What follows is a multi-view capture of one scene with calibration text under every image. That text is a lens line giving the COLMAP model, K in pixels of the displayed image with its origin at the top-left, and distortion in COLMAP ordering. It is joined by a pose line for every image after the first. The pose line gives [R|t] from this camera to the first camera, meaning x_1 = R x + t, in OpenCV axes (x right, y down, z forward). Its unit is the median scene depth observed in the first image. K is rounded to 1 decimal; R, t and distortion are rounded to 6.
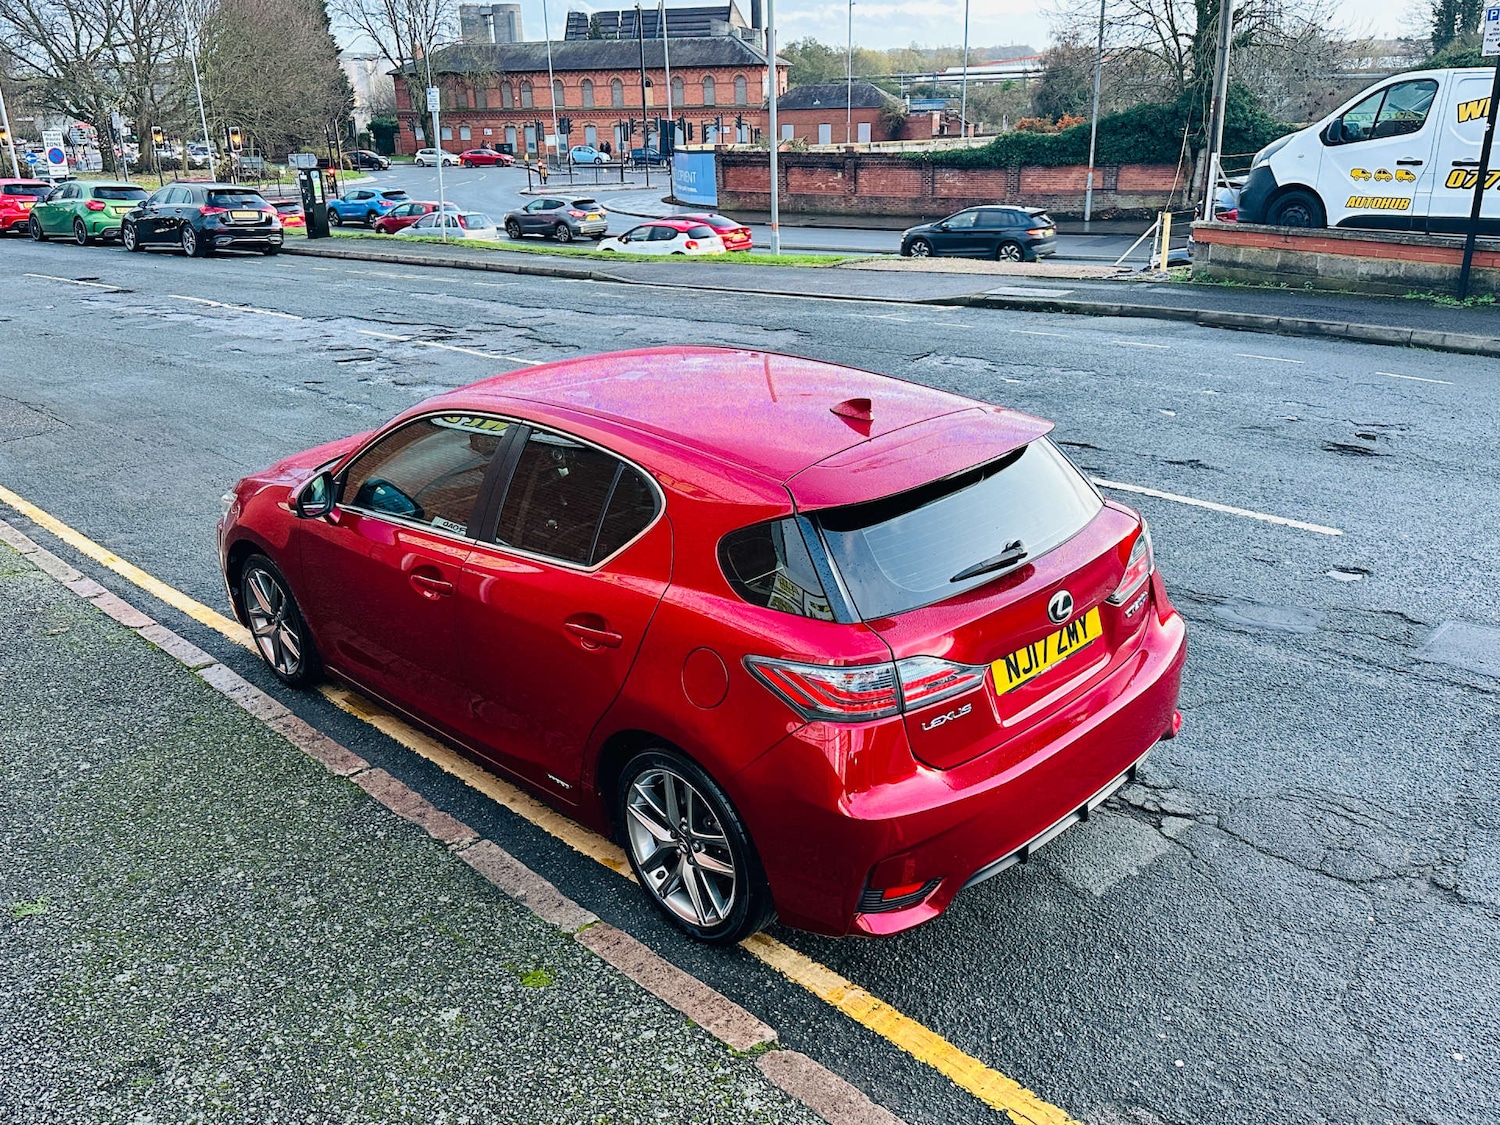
lens RADIAL K [[1307.1, 0, 749.3], [0, 1307.1, 557.6], [0, 0, 1]] dist [0.147823, -0.306902]
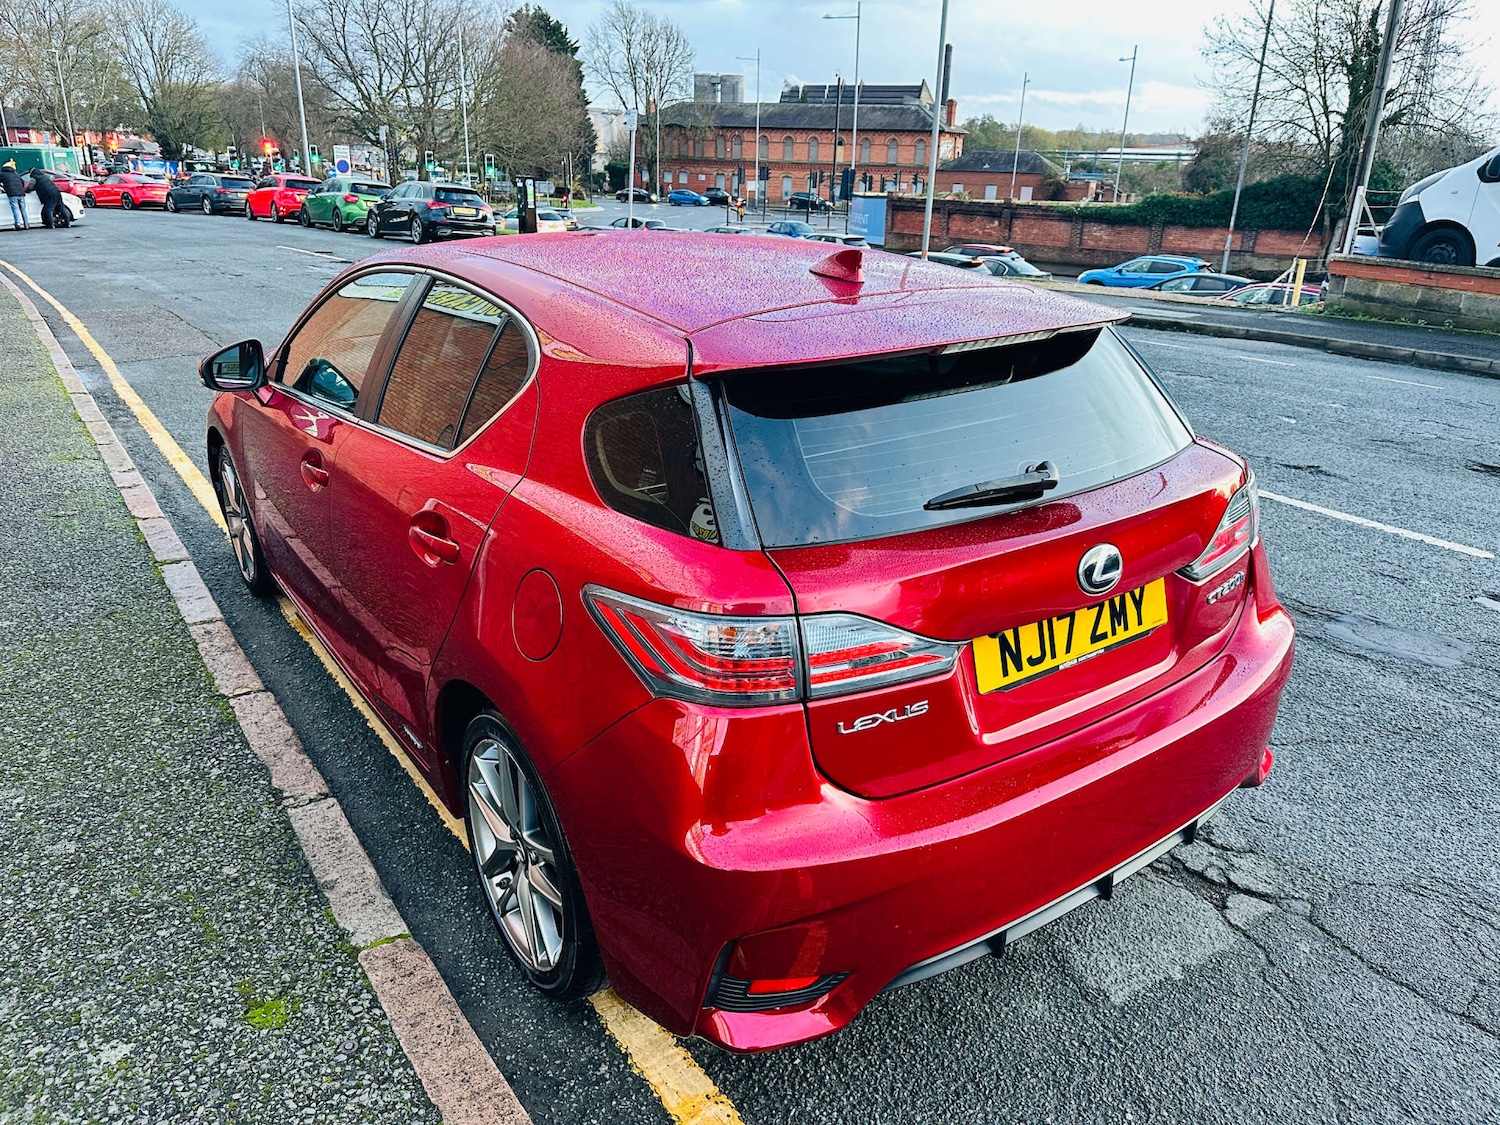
lens RADIAL K [[1066.0, 0, 762.0], [0, 1066.0, 561.4], [0, 0, 1]] dist [0.019433, -0.022976]
pose [[0.985217, 0.106015, -0.134565, 0.057732], [-0.105907, 0.994344, 0.007983, 0.019000], [0.134651, 0.006387, 0.990873, 0.186264]]
